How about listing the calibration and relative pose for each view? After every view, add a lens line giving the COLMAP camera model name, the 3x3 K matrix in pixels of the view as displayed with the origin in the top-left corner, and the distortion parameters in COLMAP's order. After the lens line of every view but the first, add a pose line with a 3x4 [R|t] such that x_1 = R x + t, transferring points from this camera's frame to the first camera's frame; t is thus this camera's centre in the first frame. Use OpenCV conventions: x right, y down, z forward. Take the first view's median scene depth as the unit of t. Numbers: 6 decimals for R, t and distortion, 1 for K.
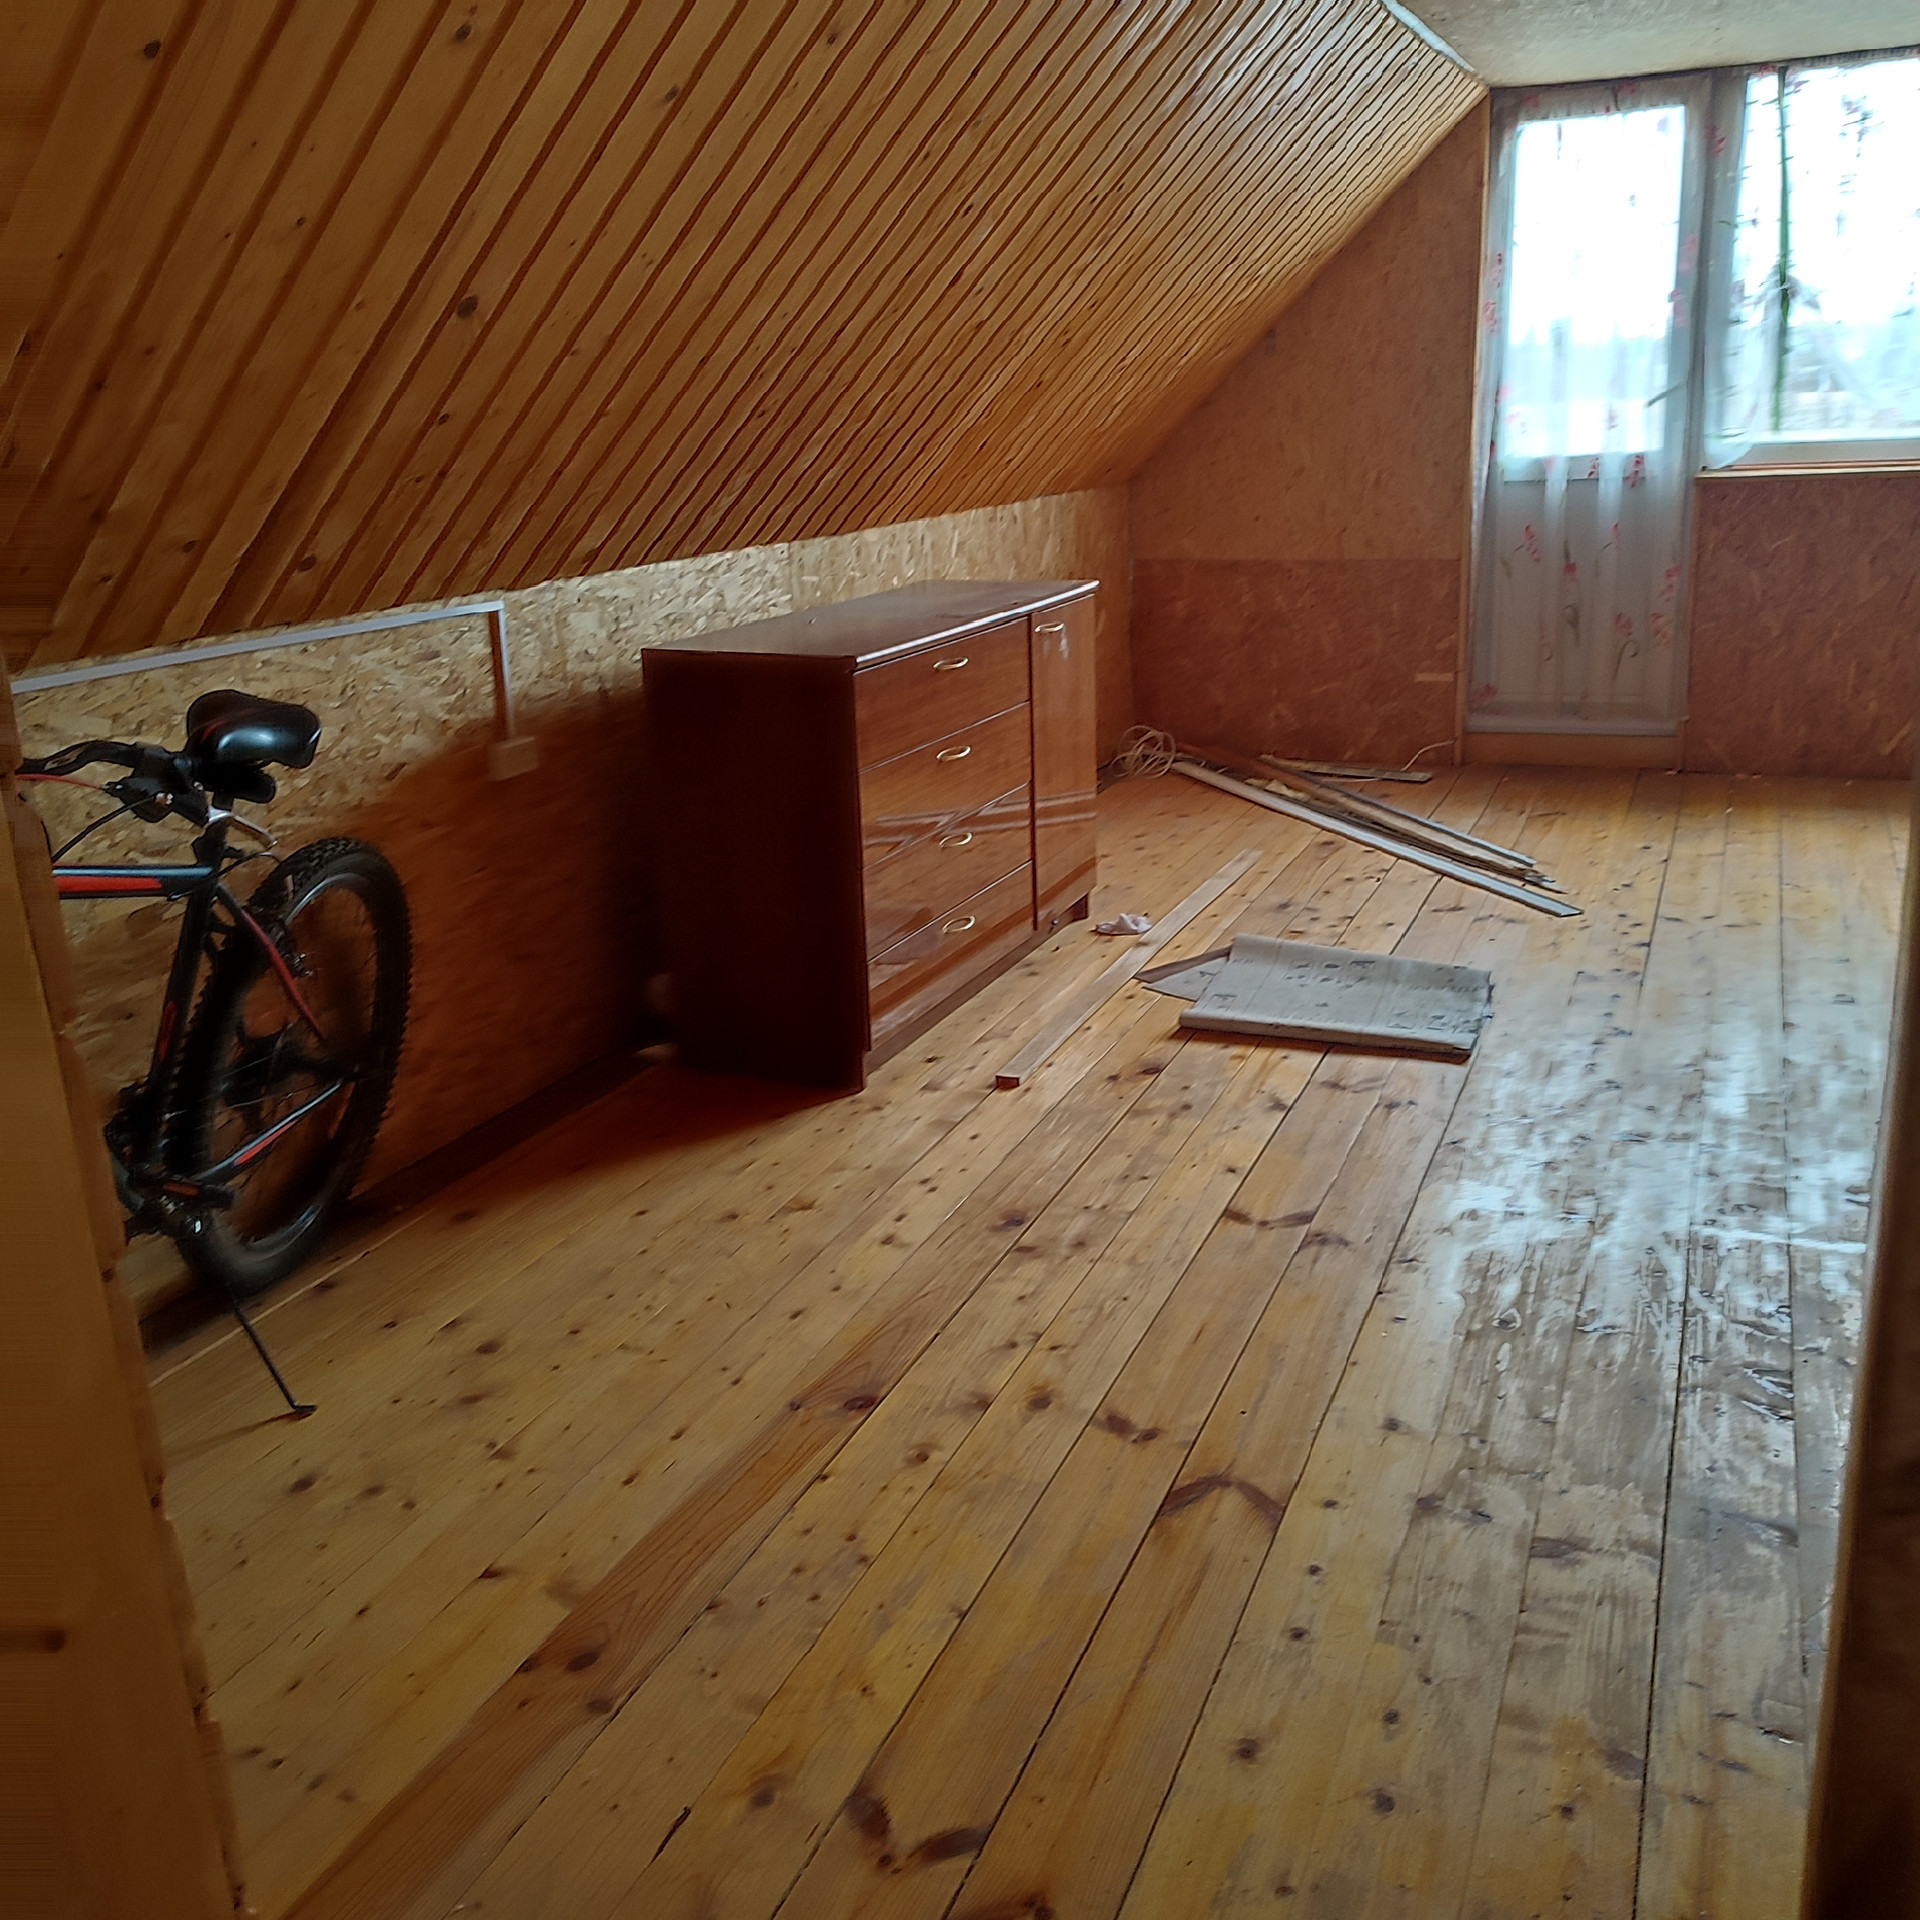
lens RADIAL K [[1772.2, 0, 935.9], [0, 1772.2, 961.2], [0, 0, 1]] dist [-0.006339, -0.008164]
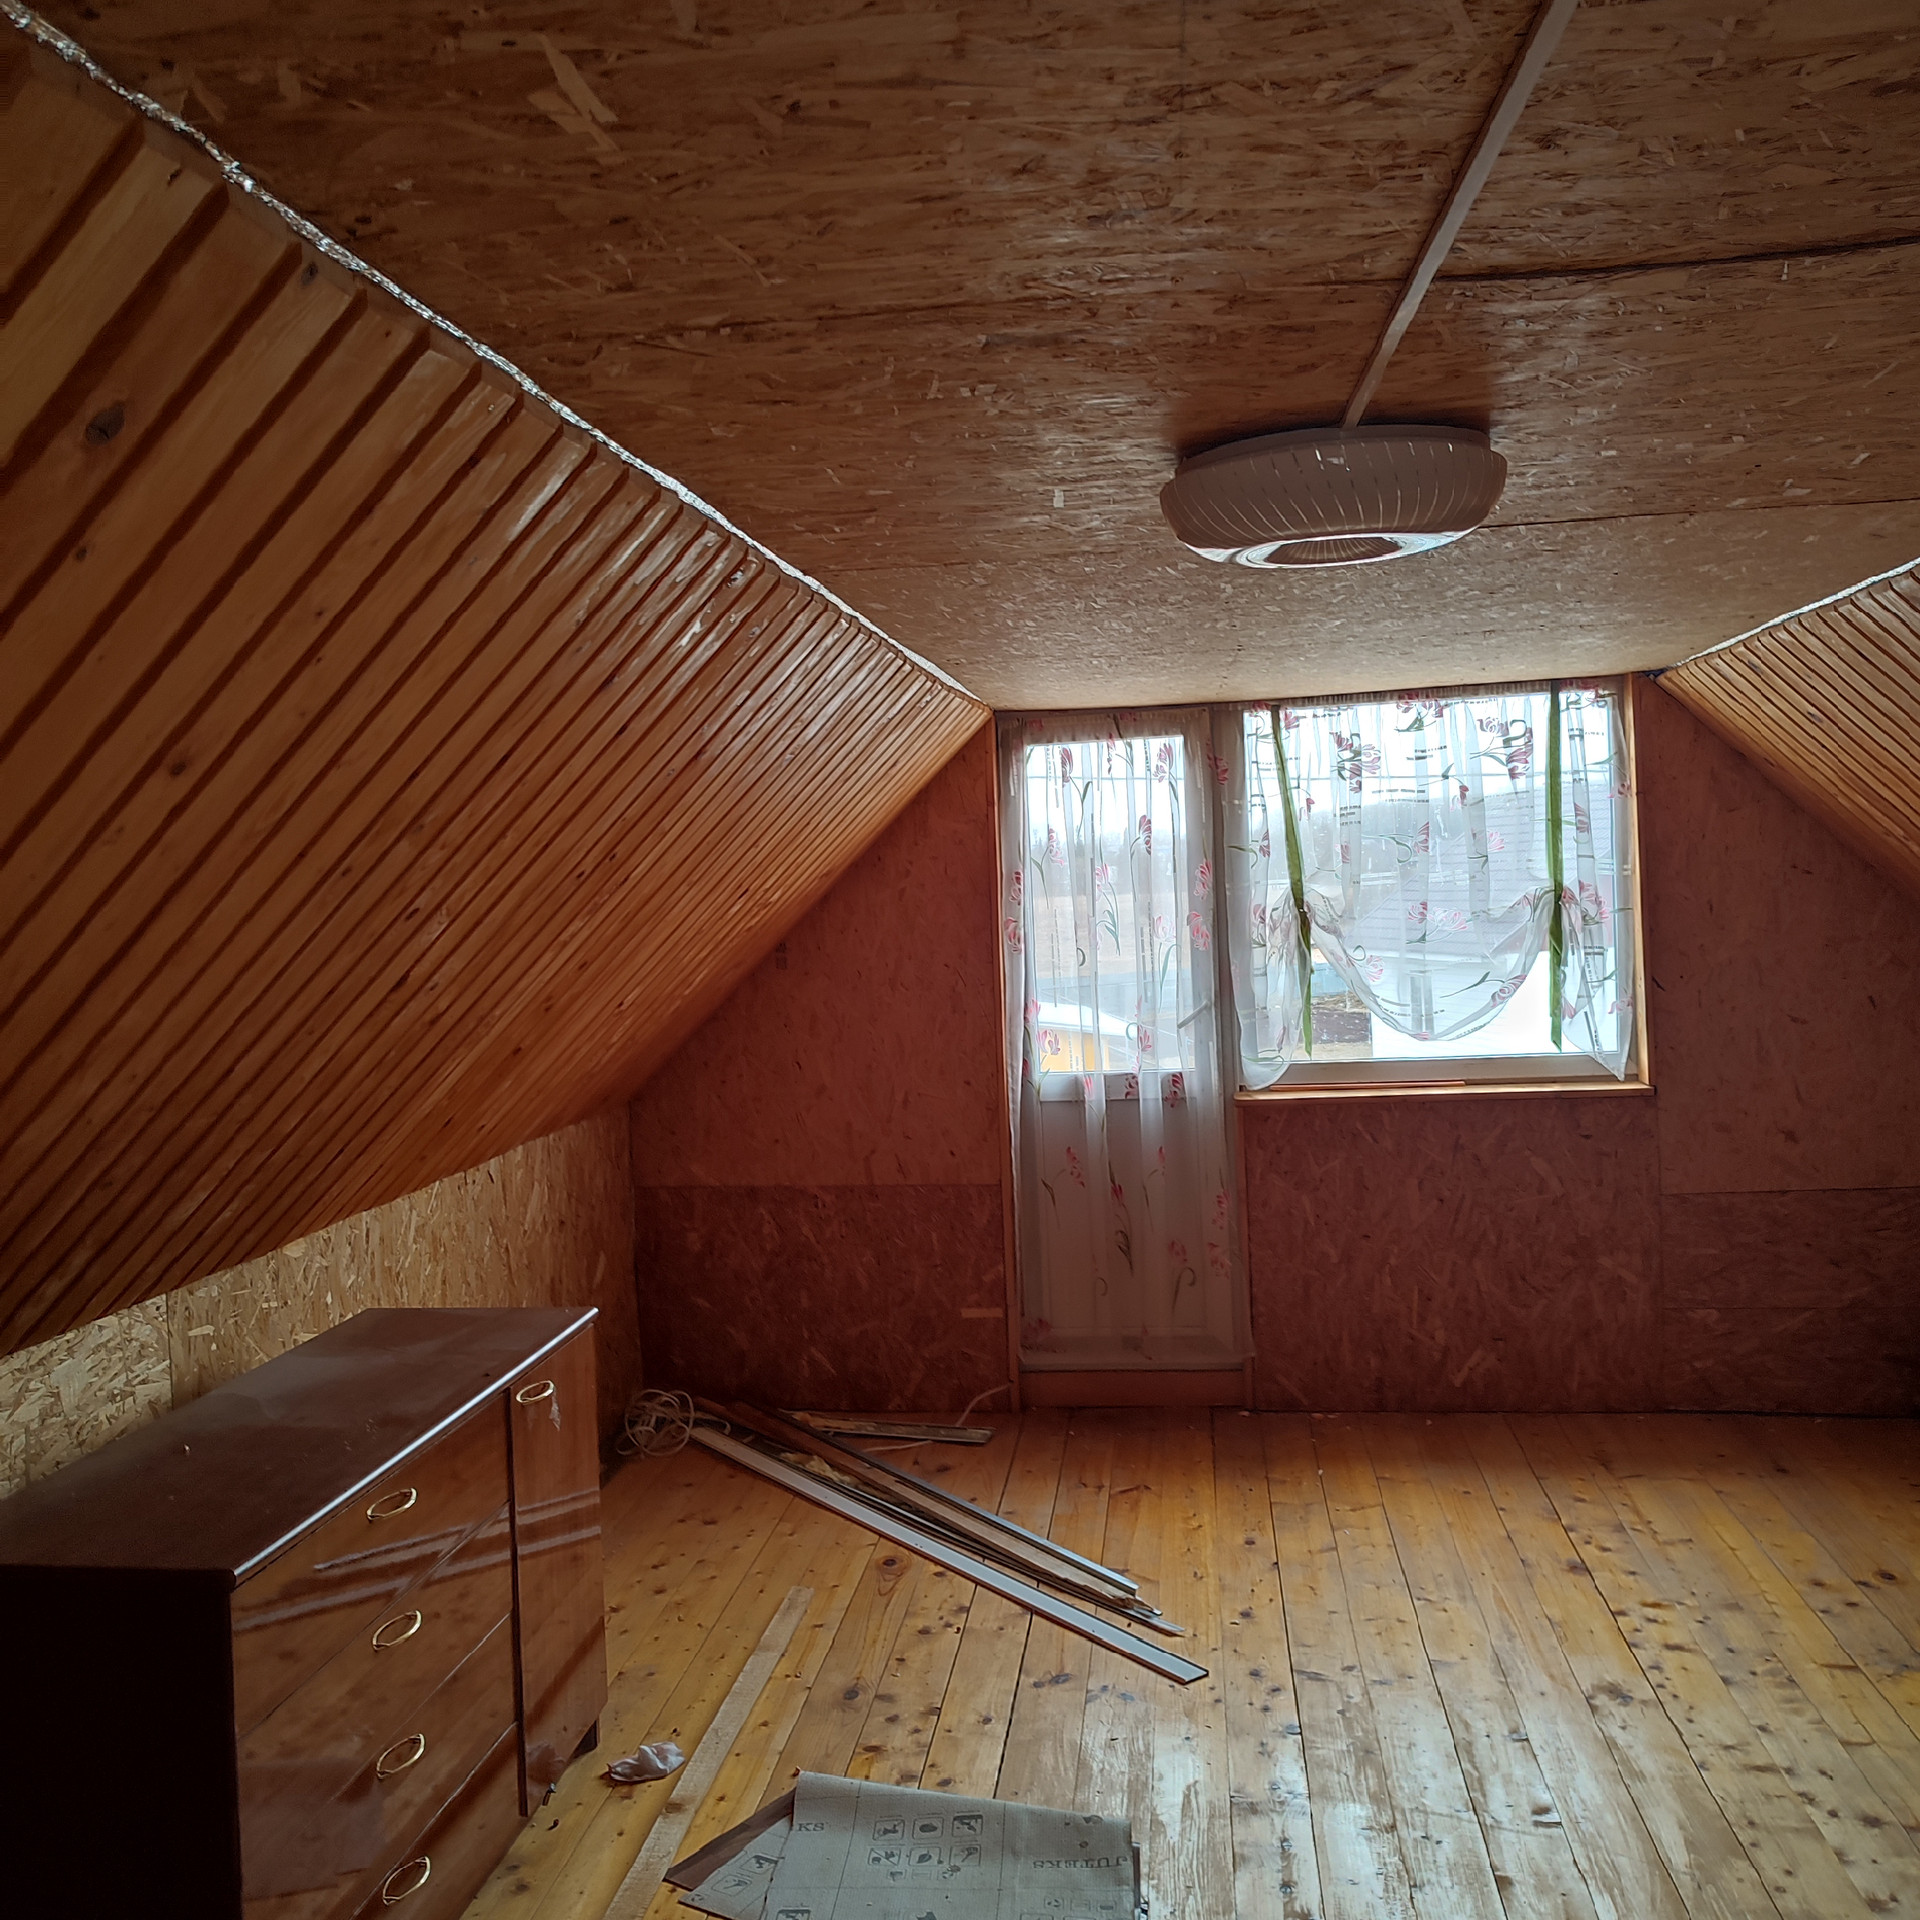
lens RADIAL K [[1797.3, 0, 960.0], [0, 1797.3, 960.0], [0, 0, 1]] dist [0.058318, -0.110317]
pose [[0.957698, -0.005434, 0.287725, 0.012358], [0.083050, 0.962500, -0.258255, -0.112806], [-0.275532, 0.271226, 0.922236, 0.137099]]
